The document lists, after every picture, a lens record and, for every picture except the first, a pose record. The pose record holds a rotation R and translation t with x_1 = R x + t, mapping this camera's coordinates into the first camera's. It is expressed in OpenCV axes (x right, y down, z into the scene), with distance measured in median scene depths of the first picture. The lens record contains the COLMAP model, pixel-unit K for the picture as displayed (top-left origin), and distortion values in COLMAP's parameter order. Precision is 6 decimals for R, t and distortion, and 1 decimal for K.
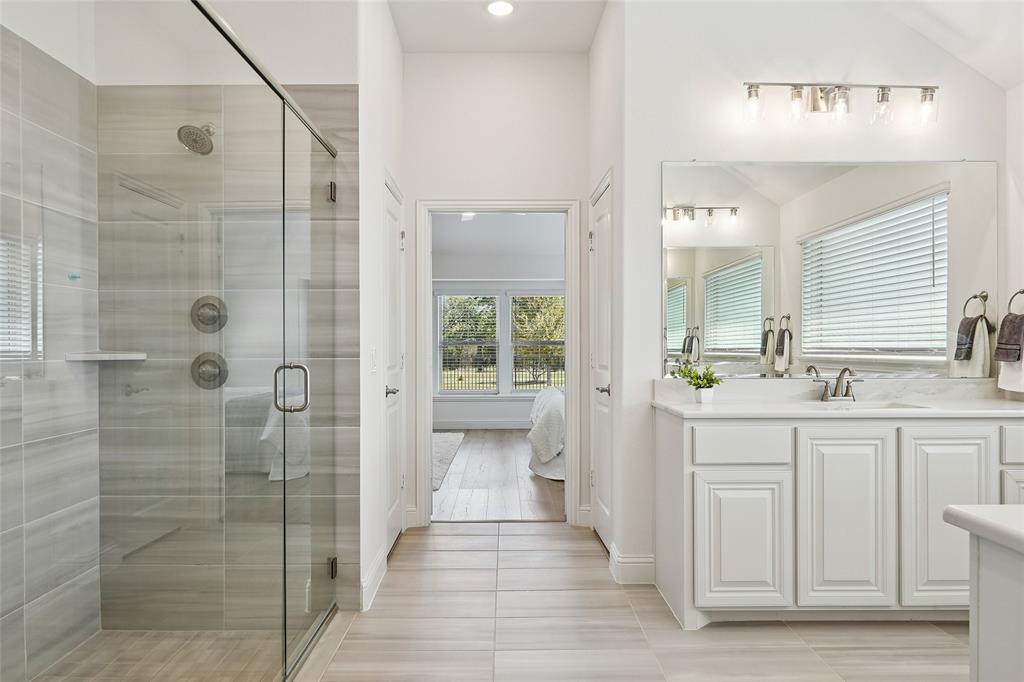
lens RADIAL K [[662.3, 0, 512.0], [0, 662.3, 341.0], [0, 0, 1]] dist [0.022345, 0.001211]
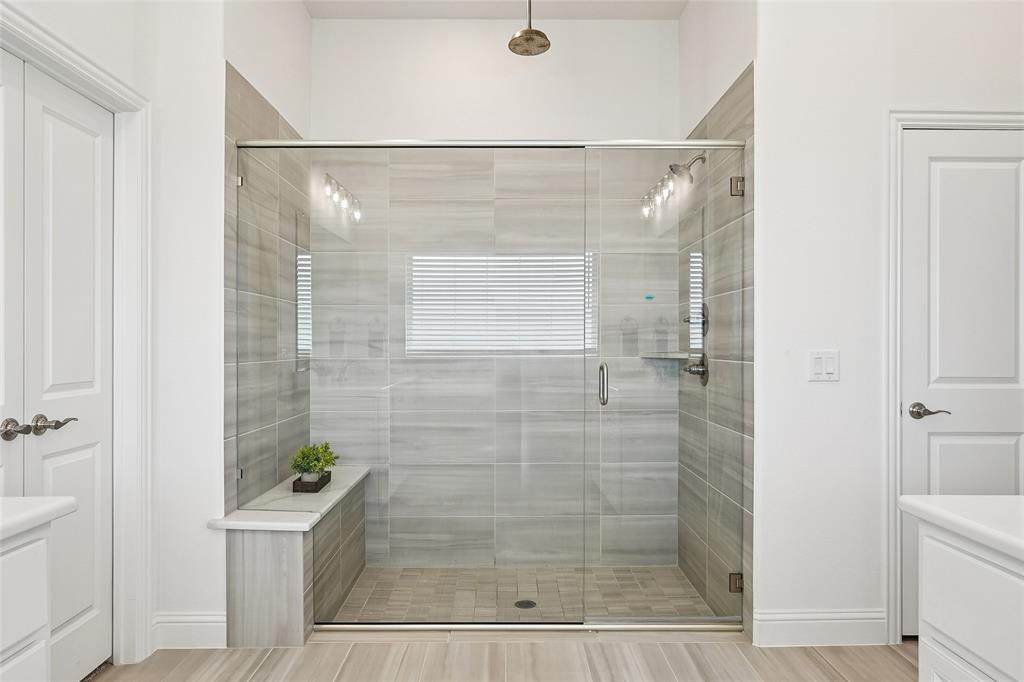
lens RADIAL K [[662.3, 0, 512.0], [0, 662.3, 341.0], [0, 0, 1]] dist [0.022345, 0.001211]
pose [[0.008677, -0.002162, -0.999960, 0.685405], [0.001919, 0.999996, -0.002145, -0.003179], [0.999961, -0.001901, 0.008681, 0.675640]]
